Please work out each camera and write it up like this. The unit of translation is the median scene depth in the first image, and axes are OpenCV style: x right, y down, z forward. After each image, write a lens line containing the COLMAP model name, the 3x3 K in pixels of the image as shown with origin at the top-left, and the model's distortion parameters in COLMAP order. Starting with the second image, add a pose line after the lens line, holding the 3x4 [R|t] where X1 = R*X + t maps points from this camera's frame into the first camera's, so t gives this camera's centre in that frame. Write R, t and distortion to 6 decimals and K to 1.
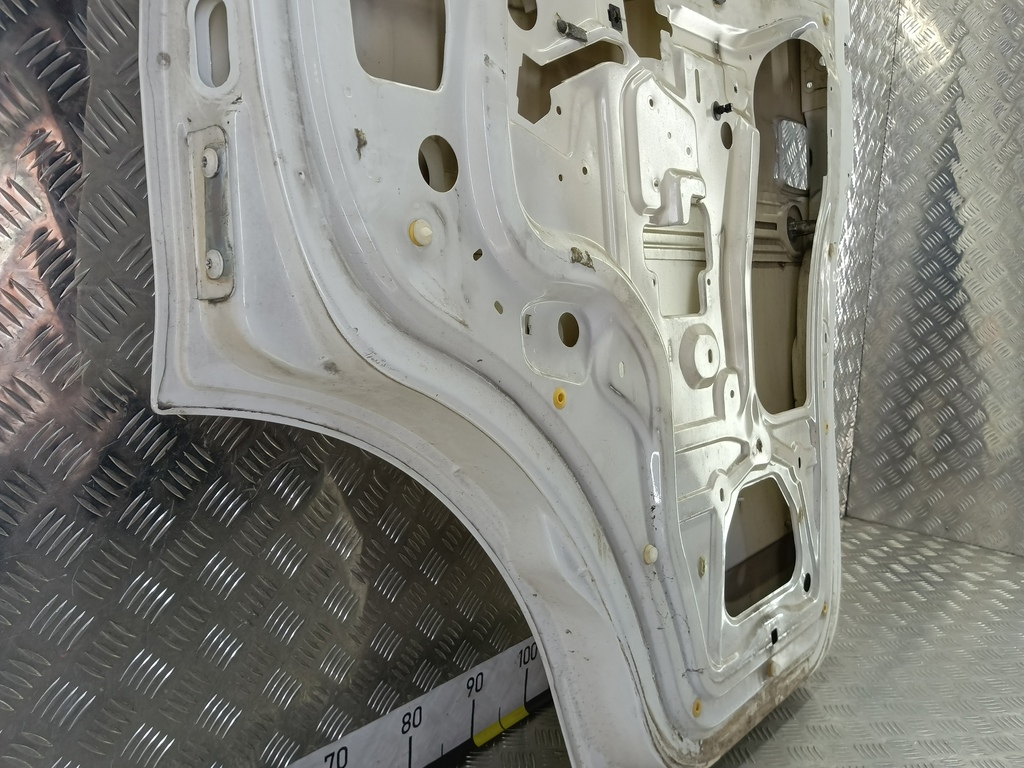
lens RADIAL K [[815.4, 0, 517.0], [0, 815.4, 381.3], [0, 0, 1]] dist [0.076734, -0.126198]
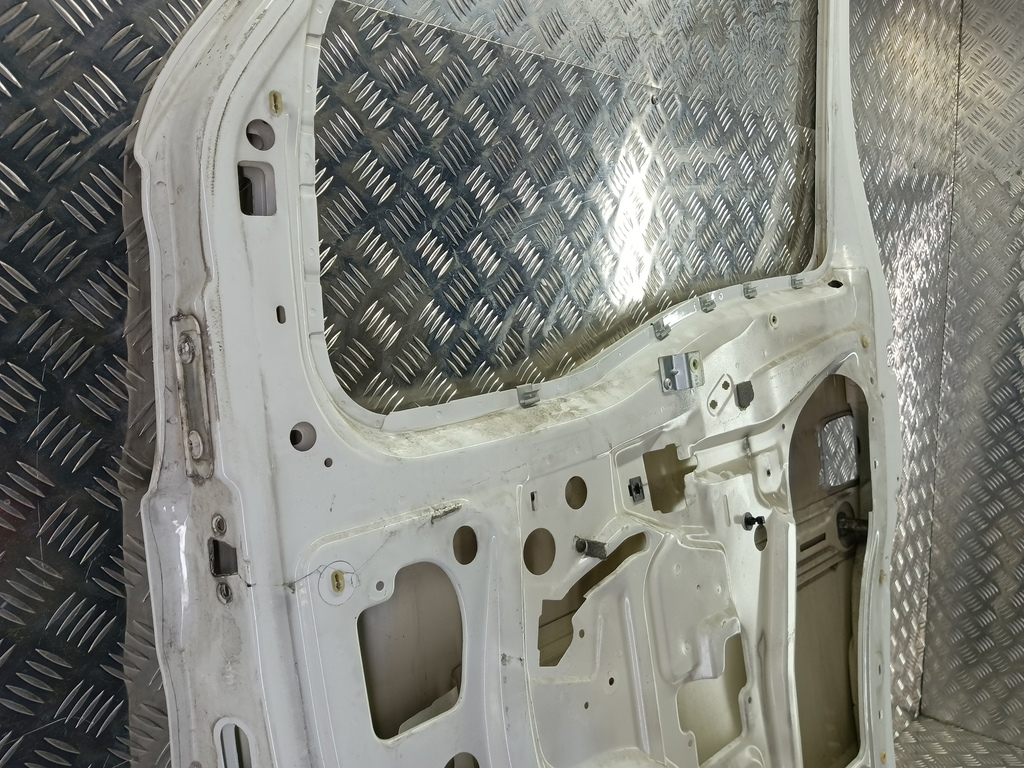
lens RADIAL K [[815.4, 0, 516.9], [0, 815.4, 391.1], [0, 0, 1]] dist [0.076734, -0.126198]
pose [[0.995292, -0.045414, -0.085626, 0.068810], [0.046188, 0.998908, 0.007073, -0.613127], [0.085211, -0.010995, 0.996302, -0.012784]]
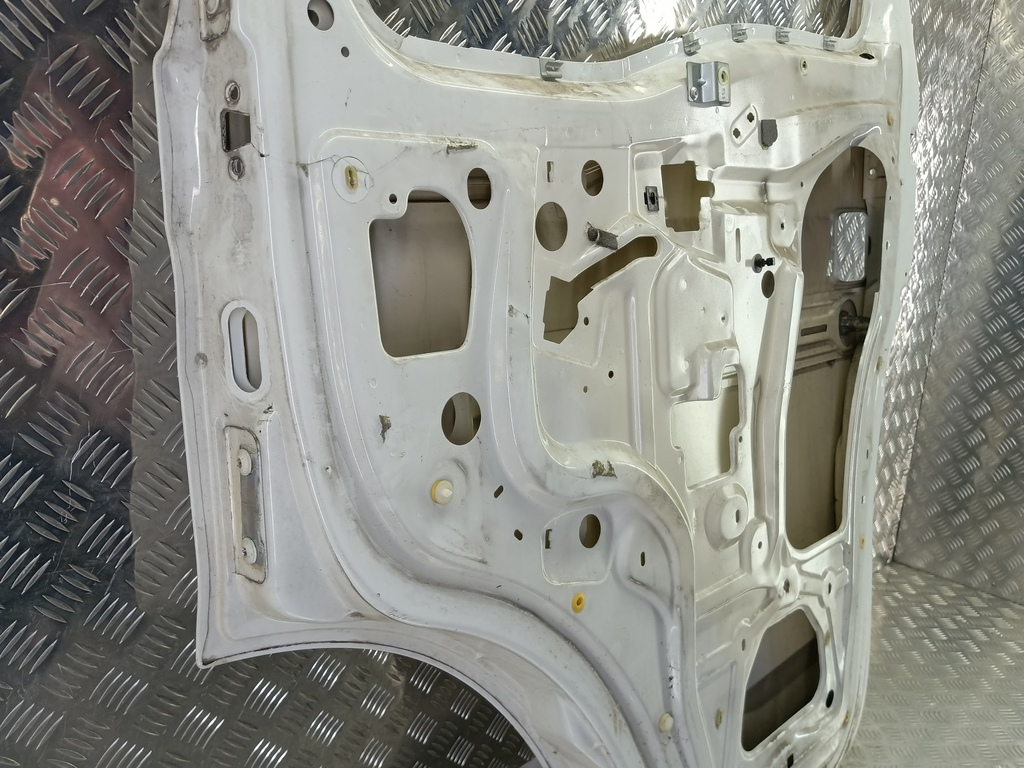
lens RADIAL K [[815.4, 0, 507.2], [0, 815.4, 394.6], [0, 0, 1]] dist [0.076734, -0.126198]
pose [[0.995883, 0.029323, -0.085769, 0.040998], [-0.019729, 0.993665, 0.110637, -0.334536], [0.088470, -0.108490, 0.990153, -0.015688]]
